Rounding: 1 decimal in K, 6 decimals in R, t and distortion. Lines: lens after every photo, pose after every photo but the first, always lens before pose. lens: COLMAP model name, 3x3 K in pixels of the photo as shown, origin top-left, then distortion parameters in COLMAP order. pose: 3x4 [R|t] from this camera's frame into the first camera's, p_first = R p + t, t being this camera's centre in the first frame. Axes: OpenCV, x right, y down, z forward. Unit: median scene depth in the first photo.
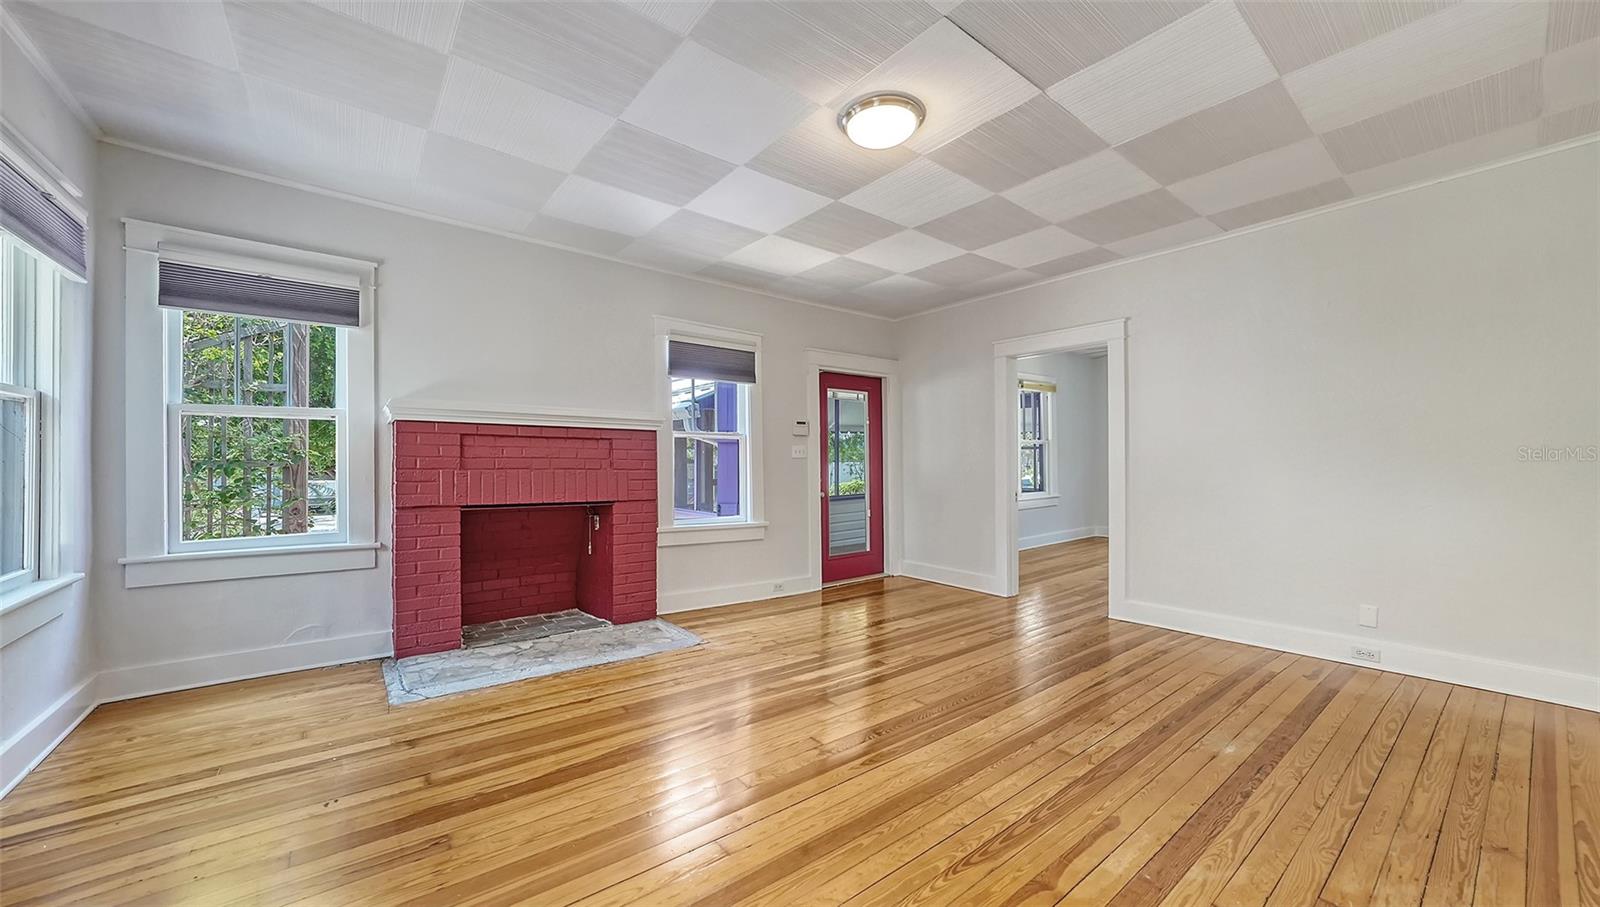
lens RADIAL K [[587.2, 0, 800.1], [0, 587.2, 438.0], [0, 0, 1]] dist [-0.001981, 0.000073]
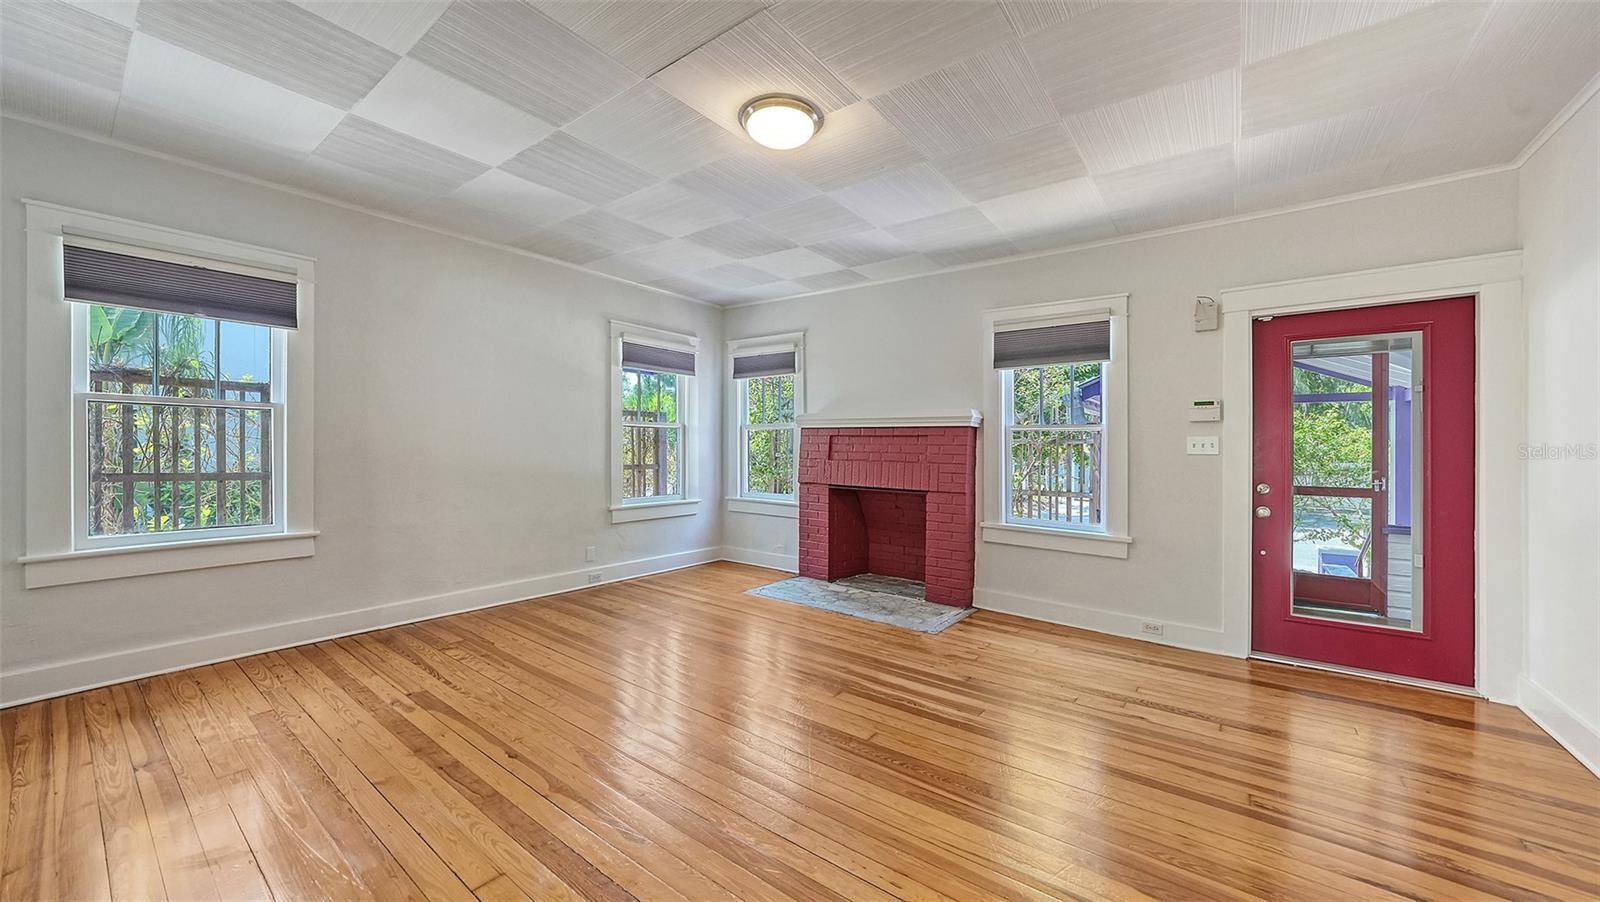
lens RADIAL K [[587.2, 0, 800.1], [0, 587.2, 435.5], [0, 0, 1]] dist [-0.001981, 0.000073]
pose [[0.250159, -0.023166, -0.967928, 0.774950], [0.025664, 0.999521, -0.017289, 0.016096], [0.967865, -0.020516, 0.250634, 0.526614]]
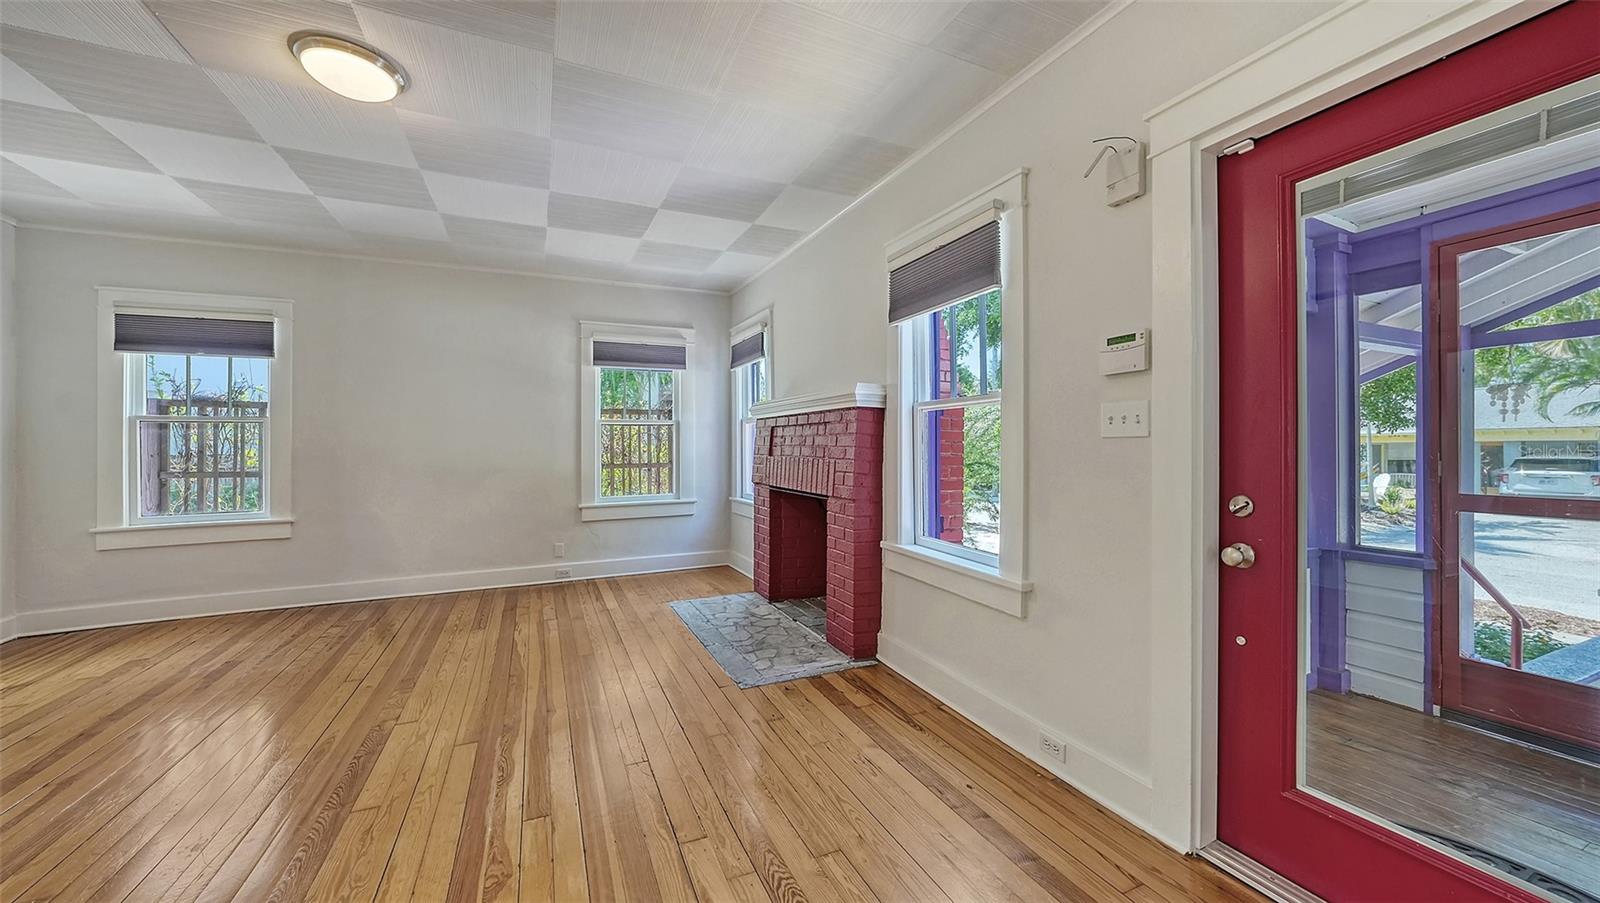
lens RADIAL K [[587.2, 0, 800.1], [0, 587.2, 436.0], [0, 0, 1]] dist [-0.001981, 0.000073]
pose [[-0.244578, -0.020291, -0.969417, 0.563736], [0.044309, 0.998503, -0.032078, 0.050900], [0.968617, -0.050799, -0.243312, 1.269498]]
